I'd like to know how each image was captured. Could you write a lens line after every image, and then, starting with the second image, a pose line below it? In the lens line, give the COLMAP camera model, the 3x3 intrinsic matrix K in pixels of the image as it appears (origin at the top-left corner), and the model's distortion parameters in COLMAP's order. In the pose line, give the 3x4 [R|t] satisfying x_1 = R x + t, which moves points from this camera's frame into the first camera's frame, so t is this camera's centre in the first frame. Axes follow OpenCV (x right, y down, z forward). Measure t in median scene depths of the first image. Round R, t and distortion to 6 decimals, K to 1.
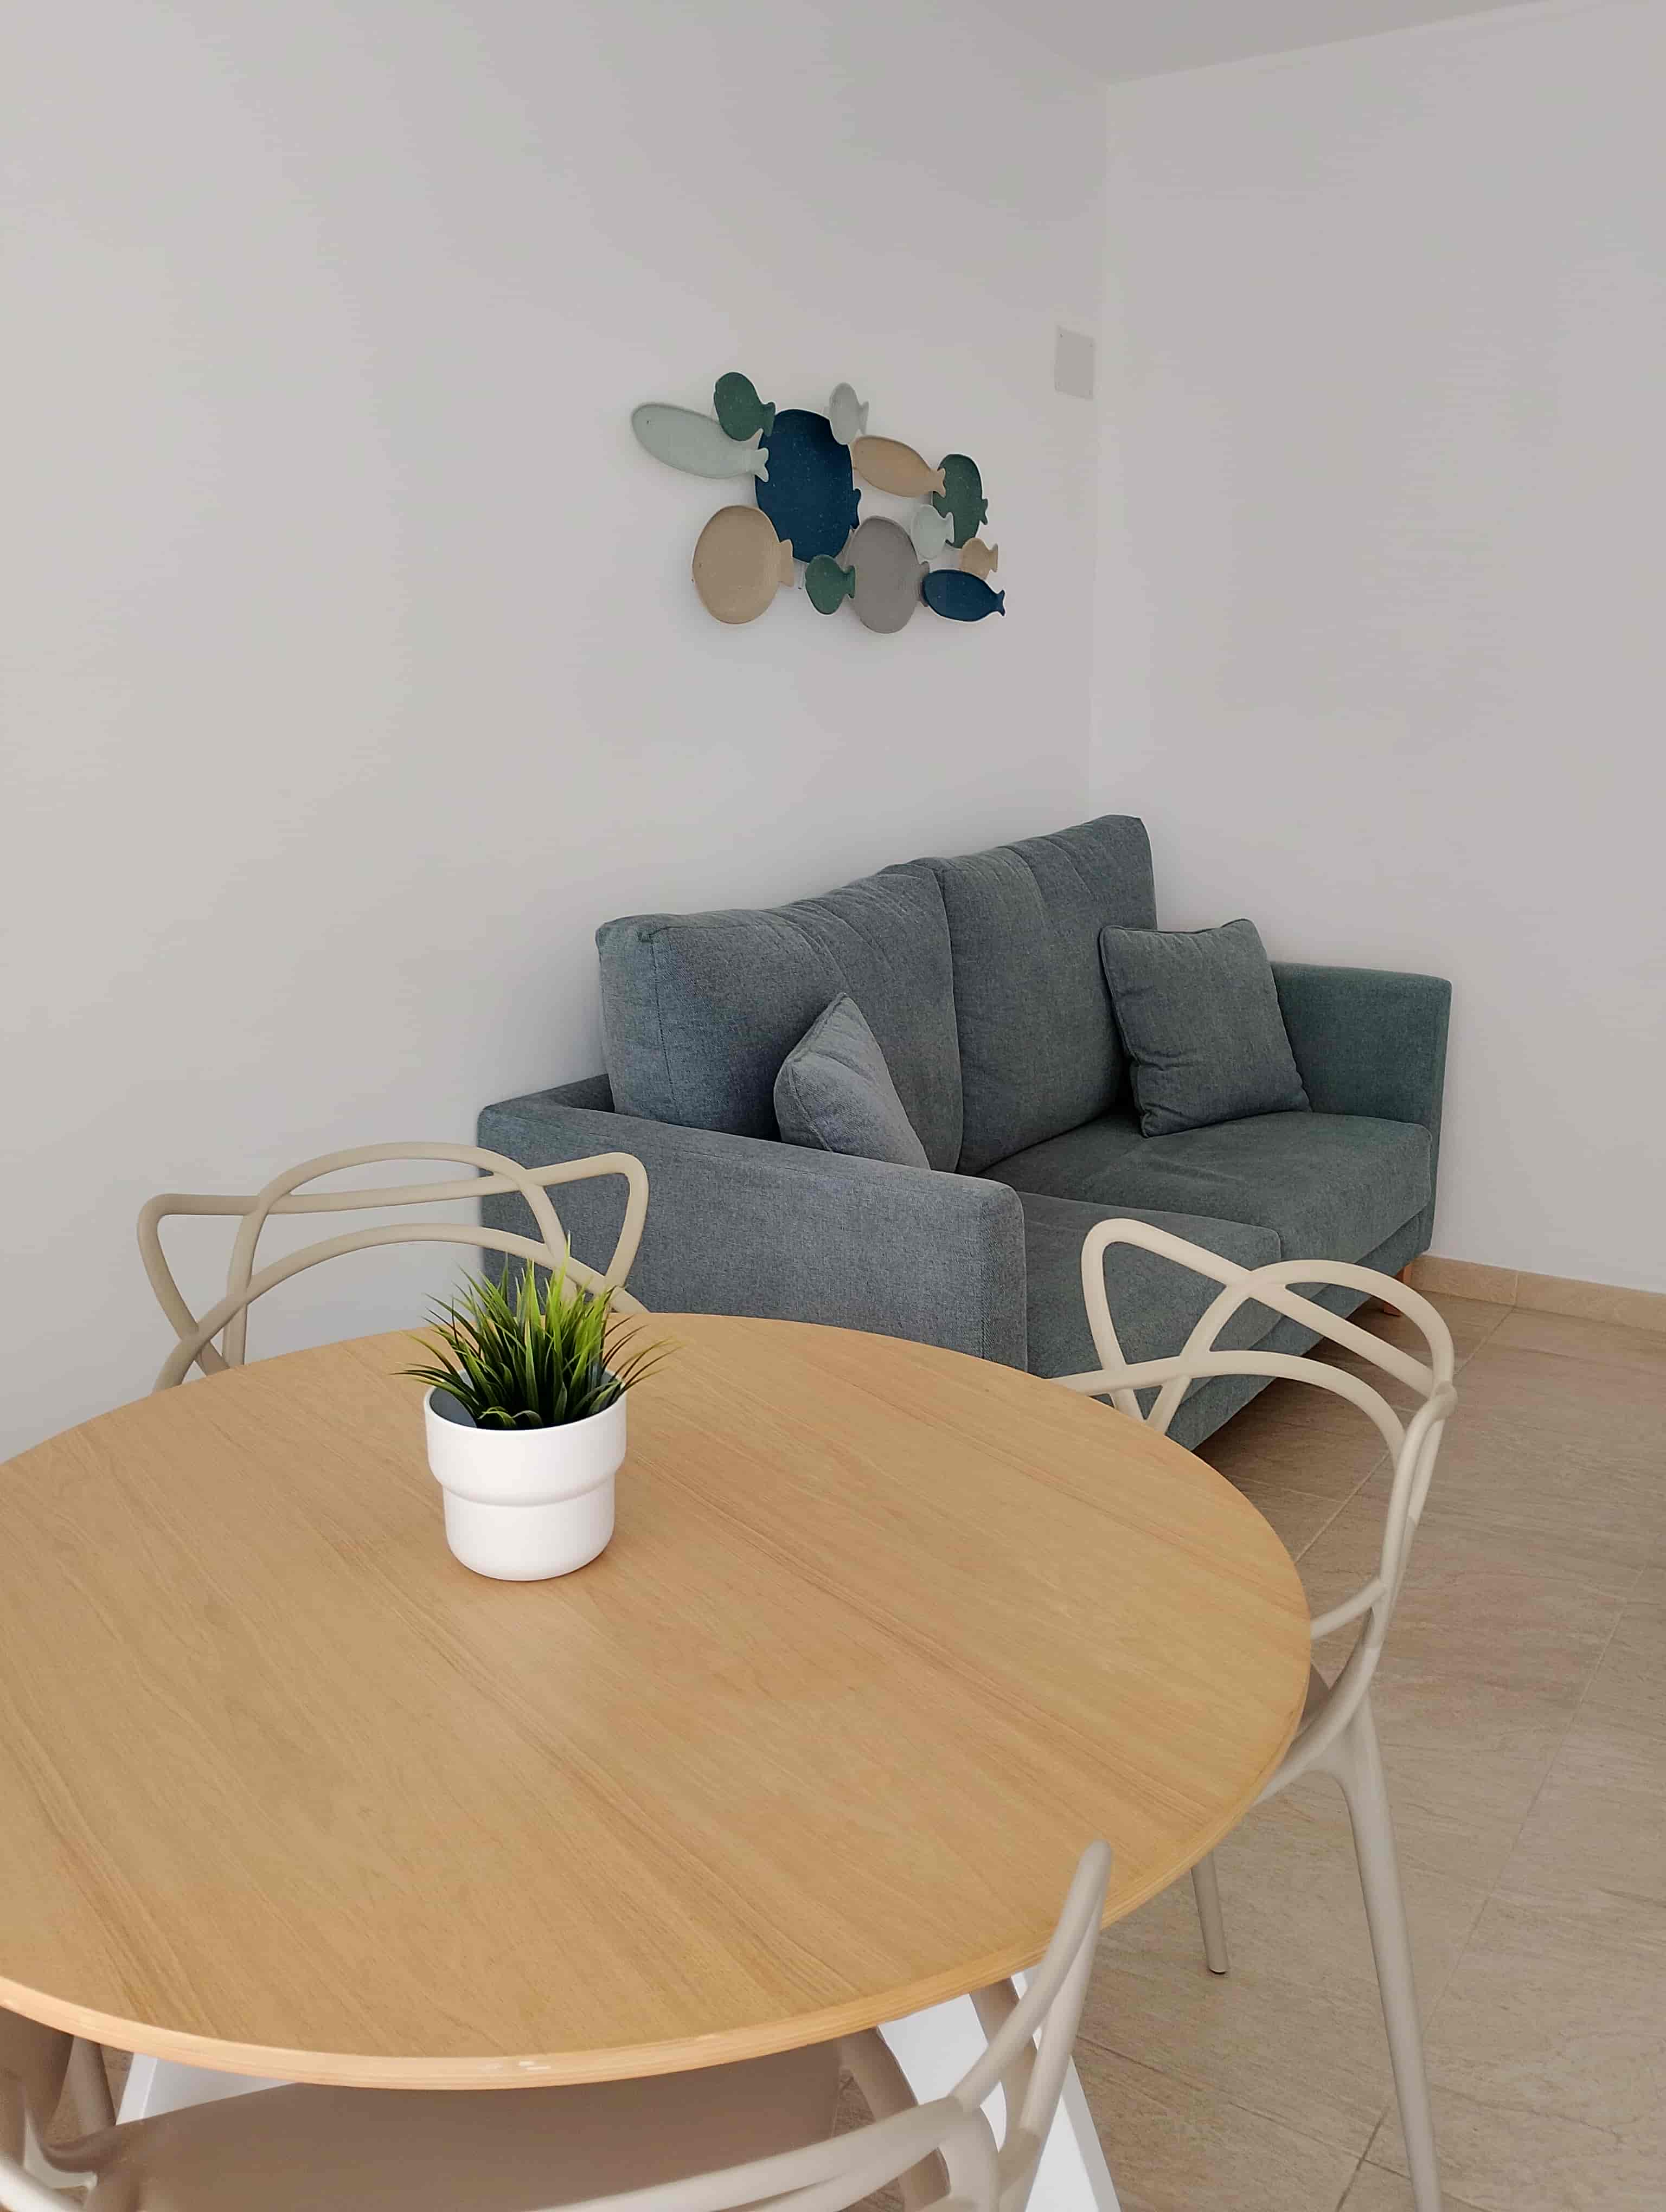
lens RADIAL K [[1825.1, 0, 836.0], [0, 1825.1, 1091.9], [0, 0, 1]] dist [0.052799, -0.071949]
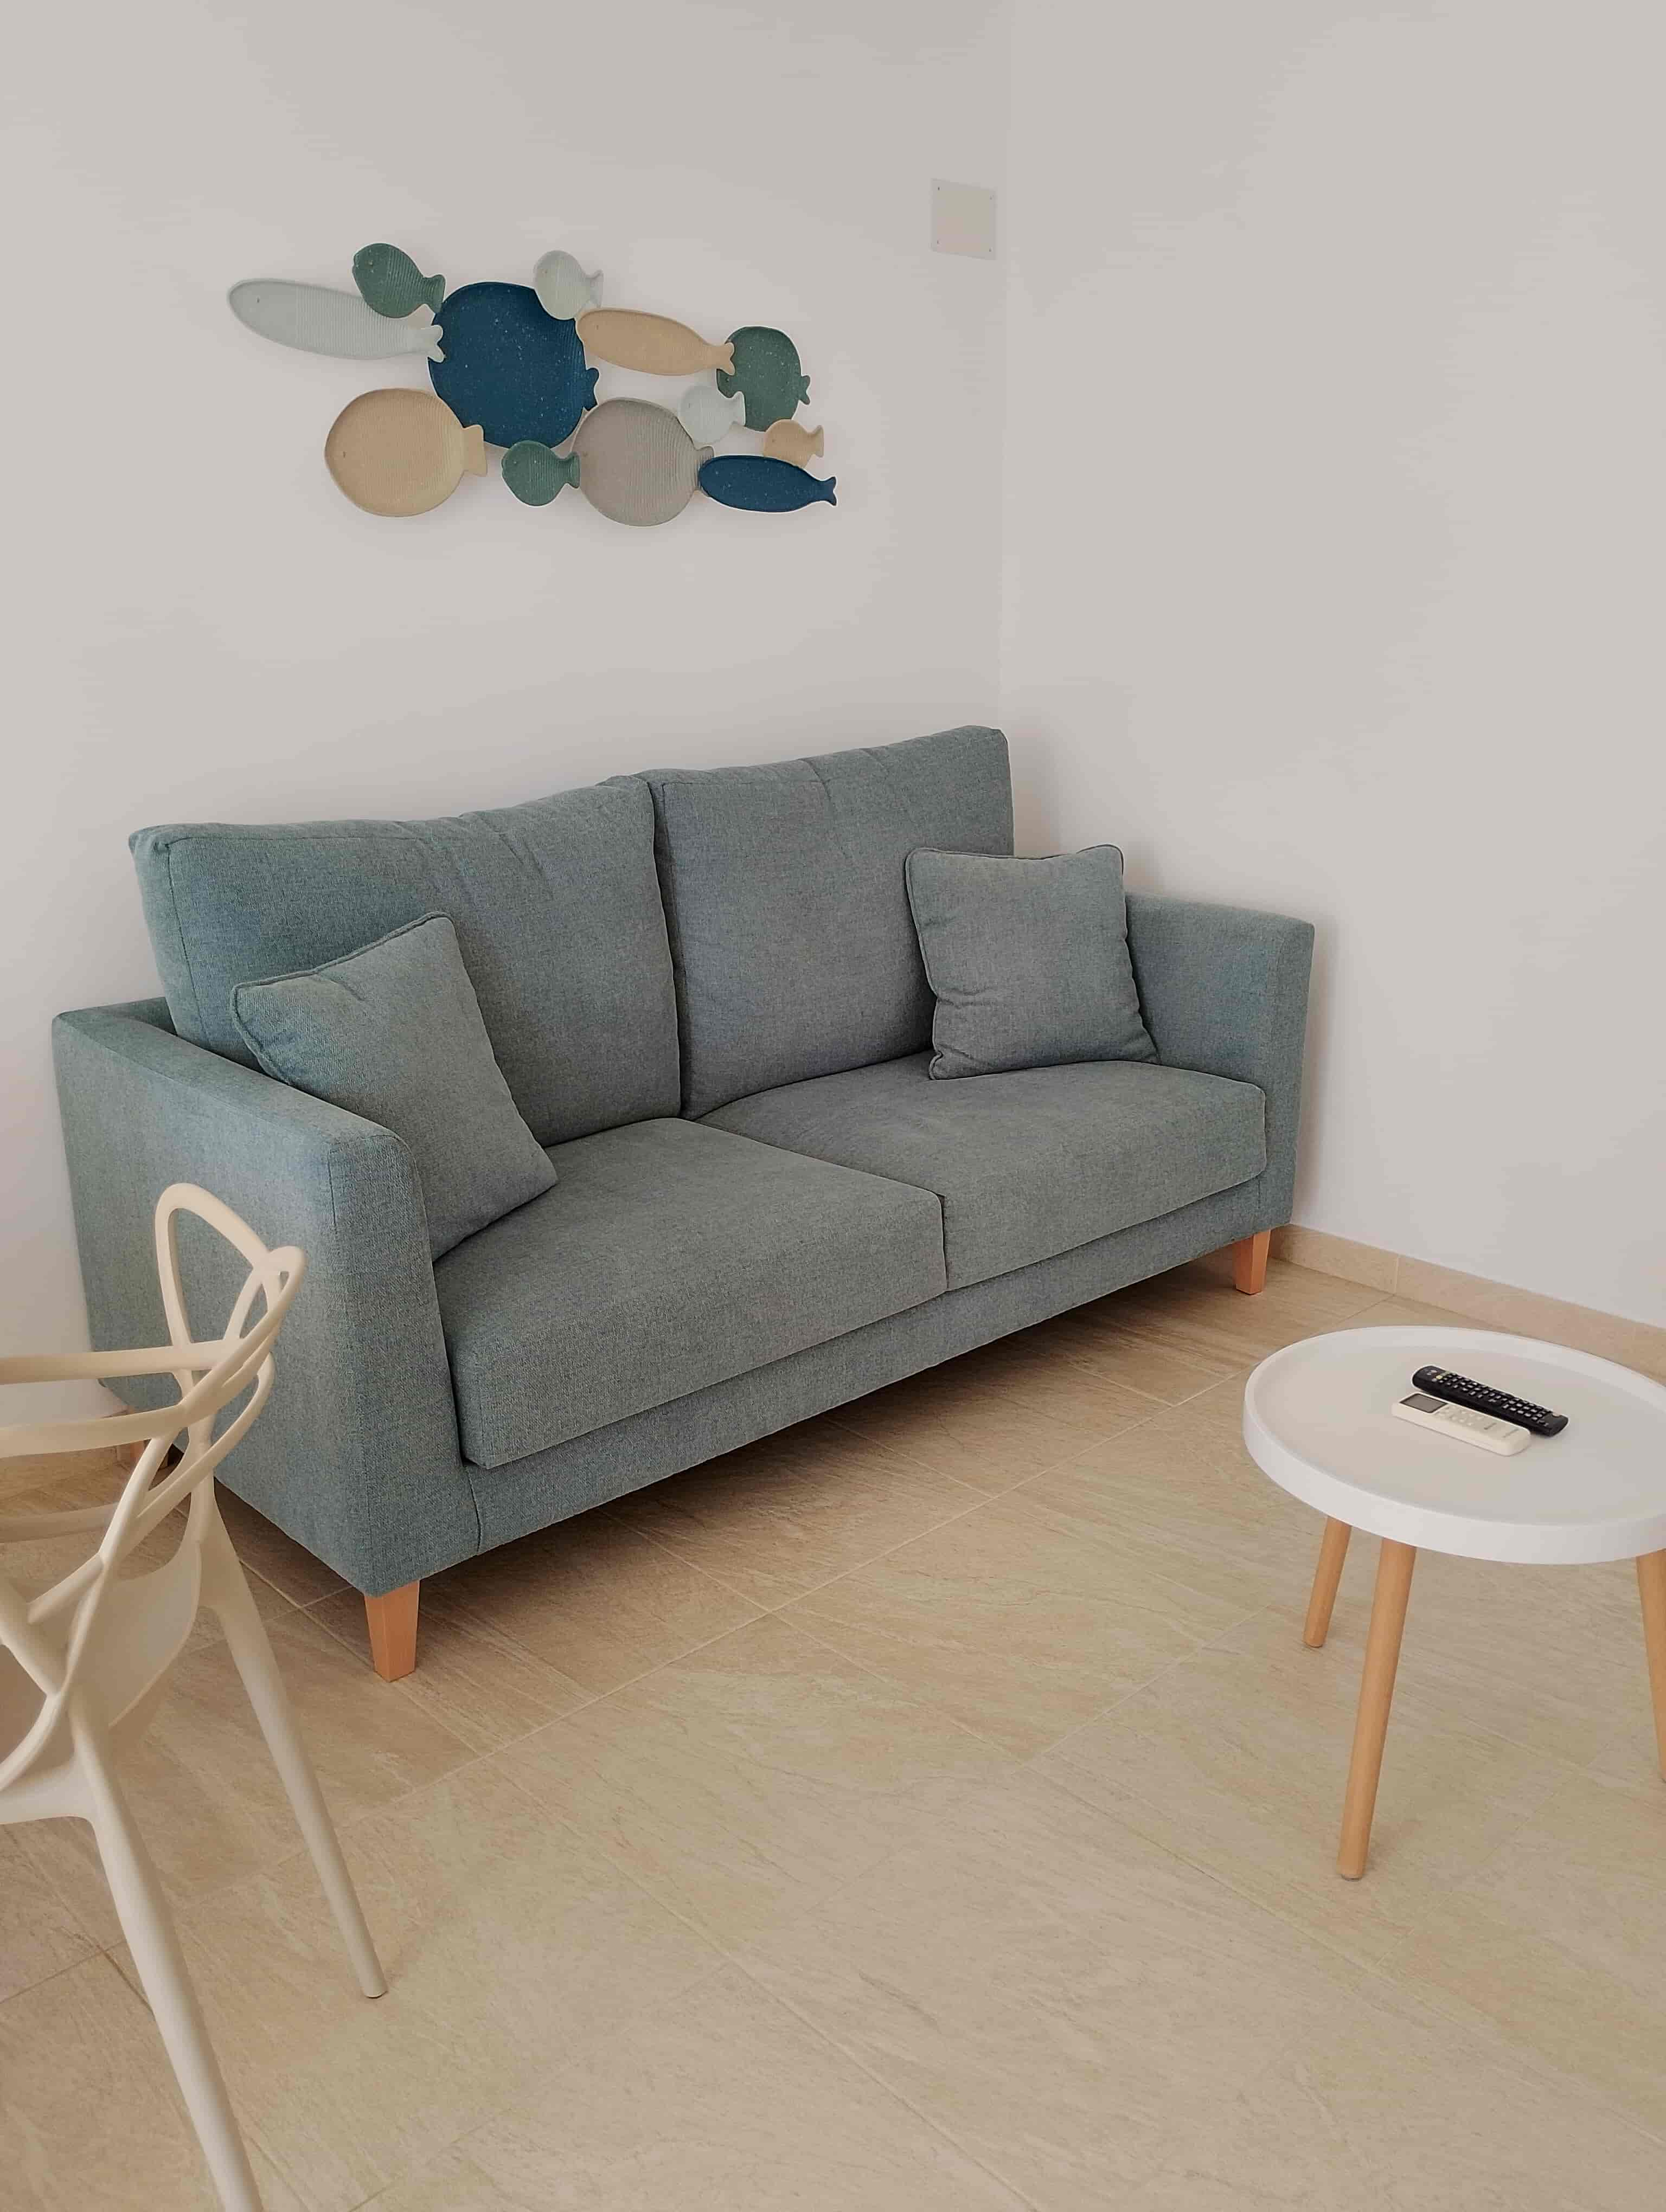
lens RADIAL K [[1825.1, 0, 836.0], [0, 1825.1, 1091.9], [0, 0, 1]] dist [0.052799, -0.071949]
pose [[0.973498, 0.063078, -0.219825, 0.357105], [-0.050514, 0.996777, 0.062321, -0.026613], [0.223048, -0.049566, 0.973547, 0.100661]]
